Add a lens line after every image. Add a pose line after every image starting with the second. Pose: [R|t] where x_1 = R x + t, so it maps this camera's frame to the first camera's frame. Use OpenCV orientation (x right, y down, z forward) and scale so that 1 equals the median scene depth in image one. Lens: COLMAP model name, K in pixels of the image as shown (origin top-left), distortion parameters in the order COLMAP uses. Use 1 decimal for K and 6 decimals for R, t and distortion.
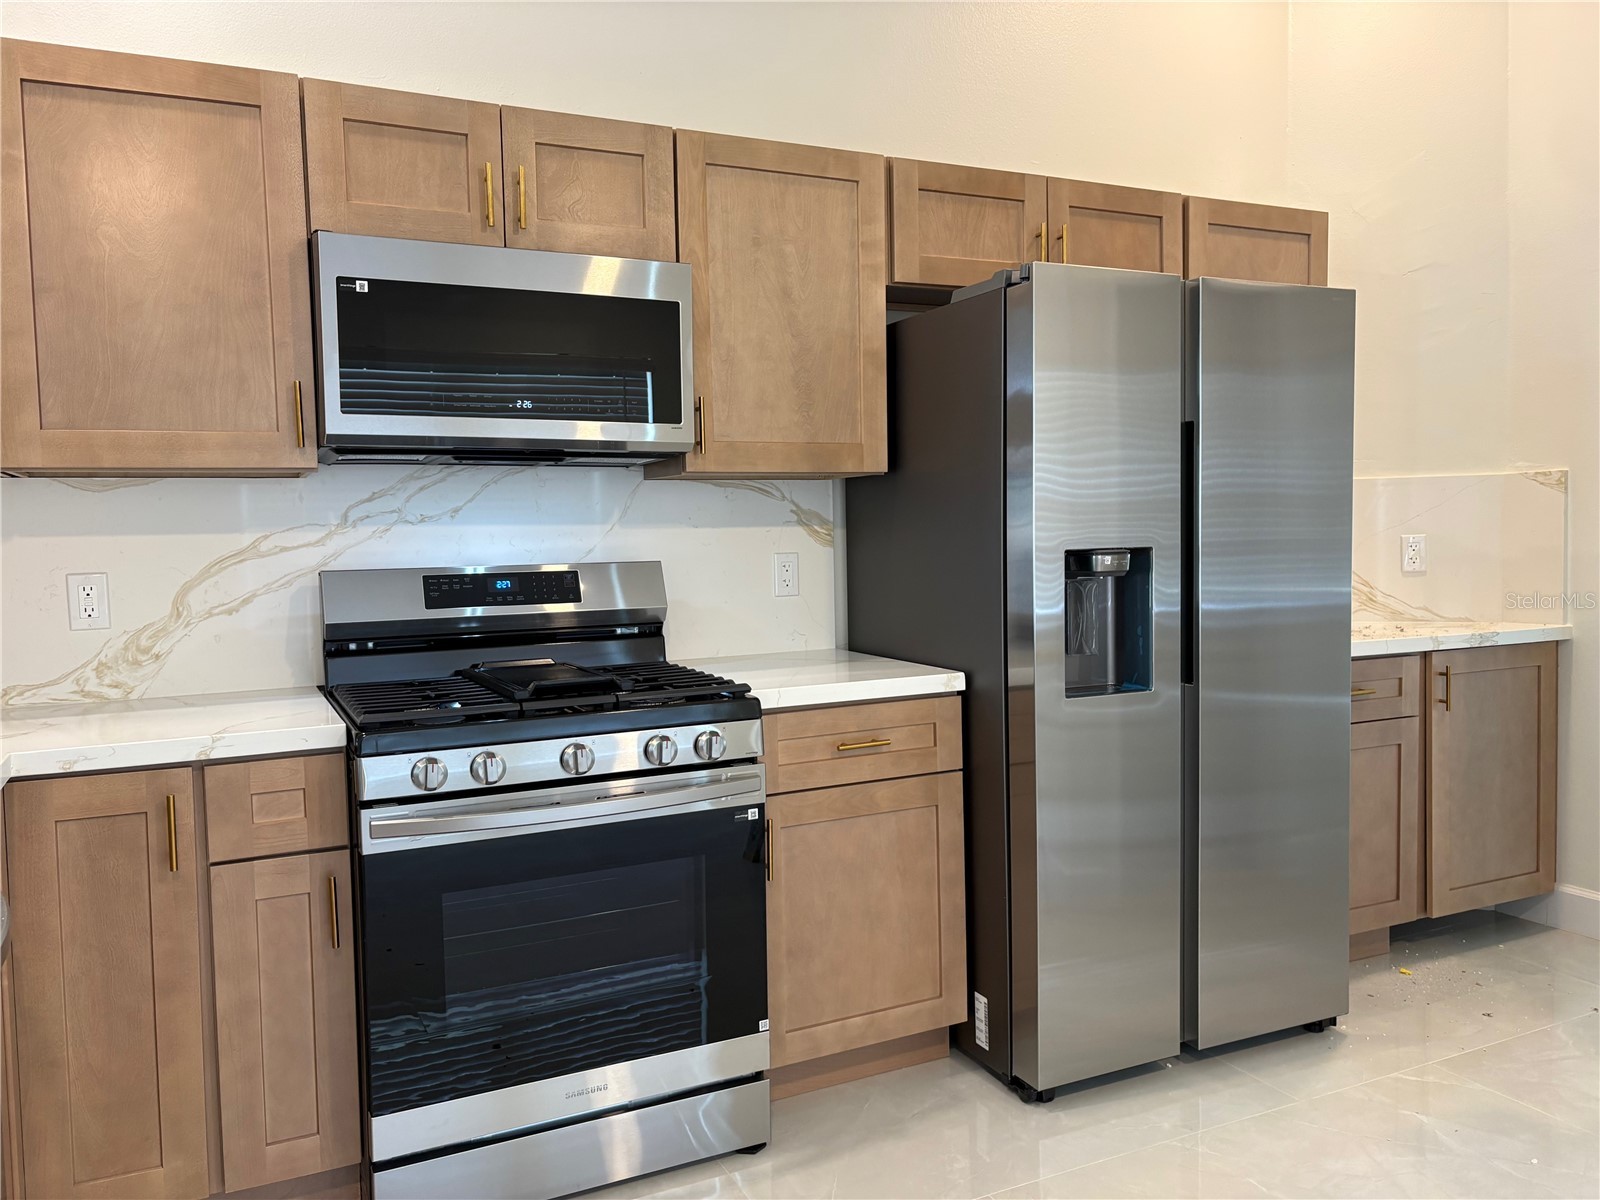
lens RADIAL K [[1218.8, 0, 800.0], [0, 1218.8, 600.0], [0, 0, 1]] dist [0.027132, -0.004544]
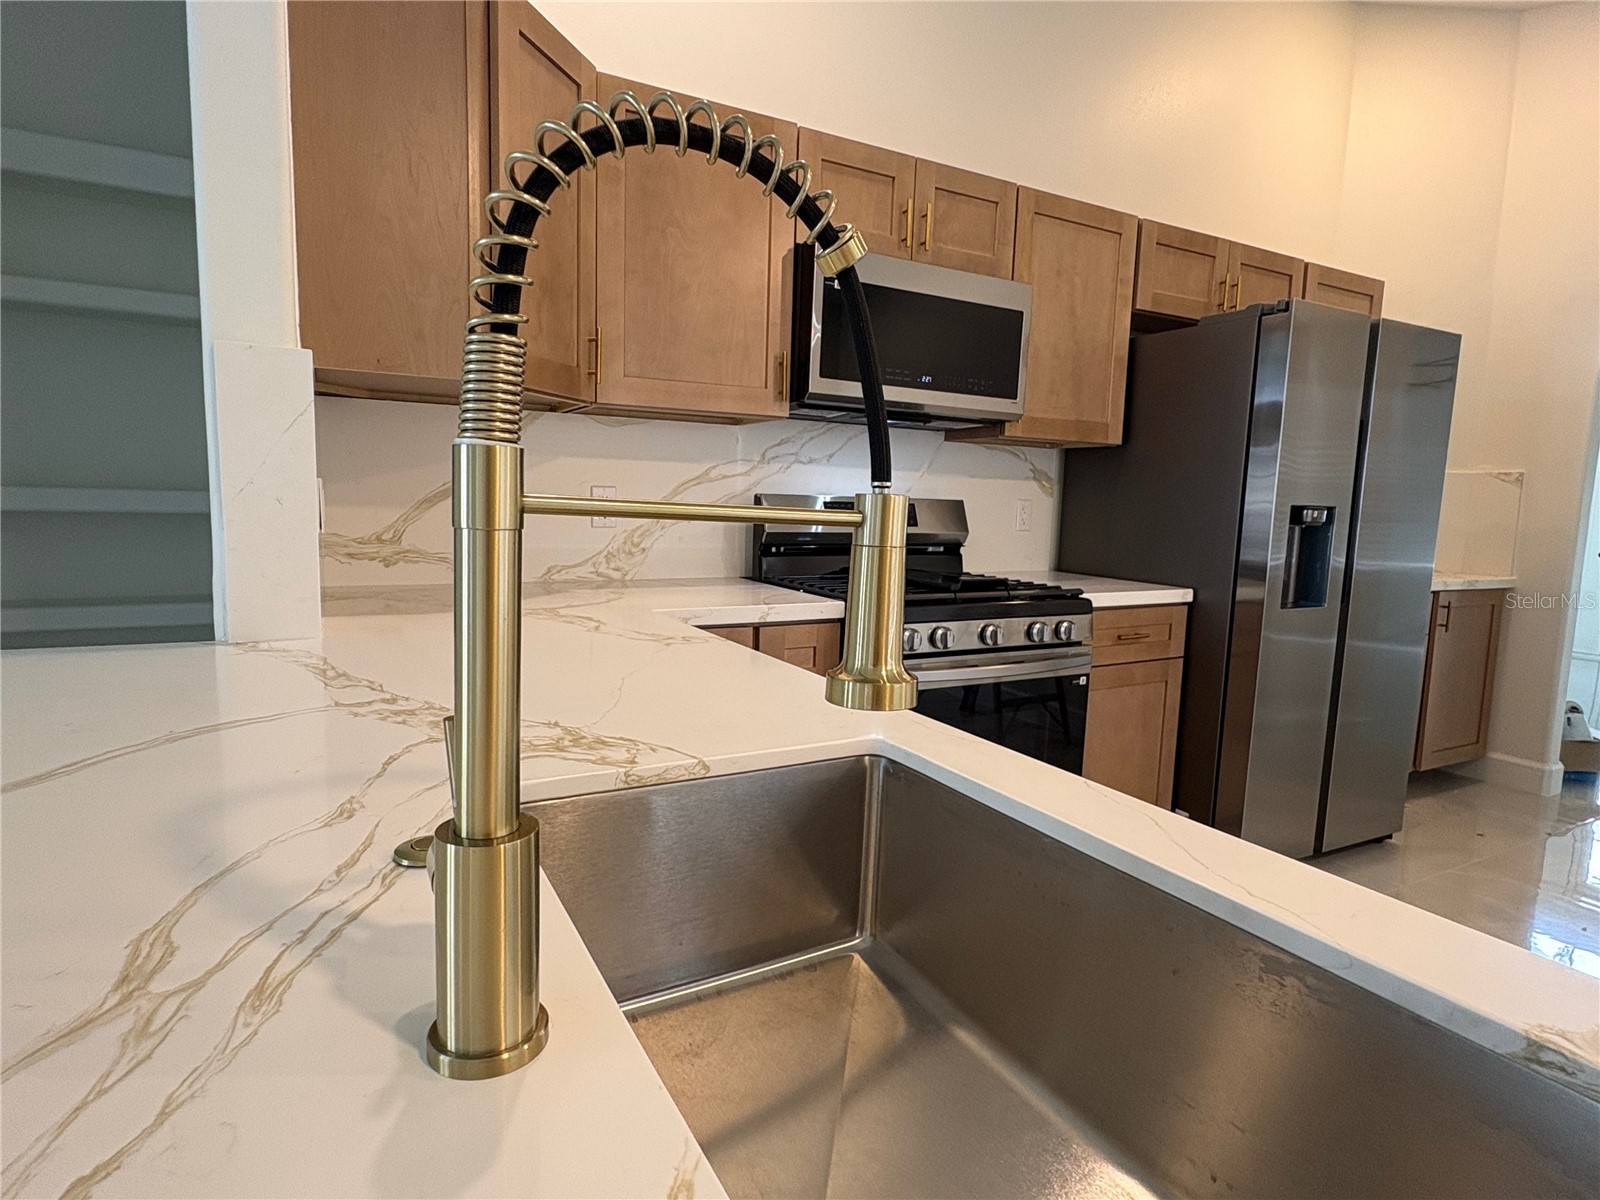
lens RADIAL K [[861.7, 0, 798.7], [0, 861.7, 593.2], [0, 0, 1]] dist [-0.000875, 0.000319]
pose [[0.997539, 0.045215, 0.053593, -0.375386], [-0.048127, 0.997361, 0.054350, 0.031619], [-0.050994, -0.056795, 0.997083, 0.021583]]
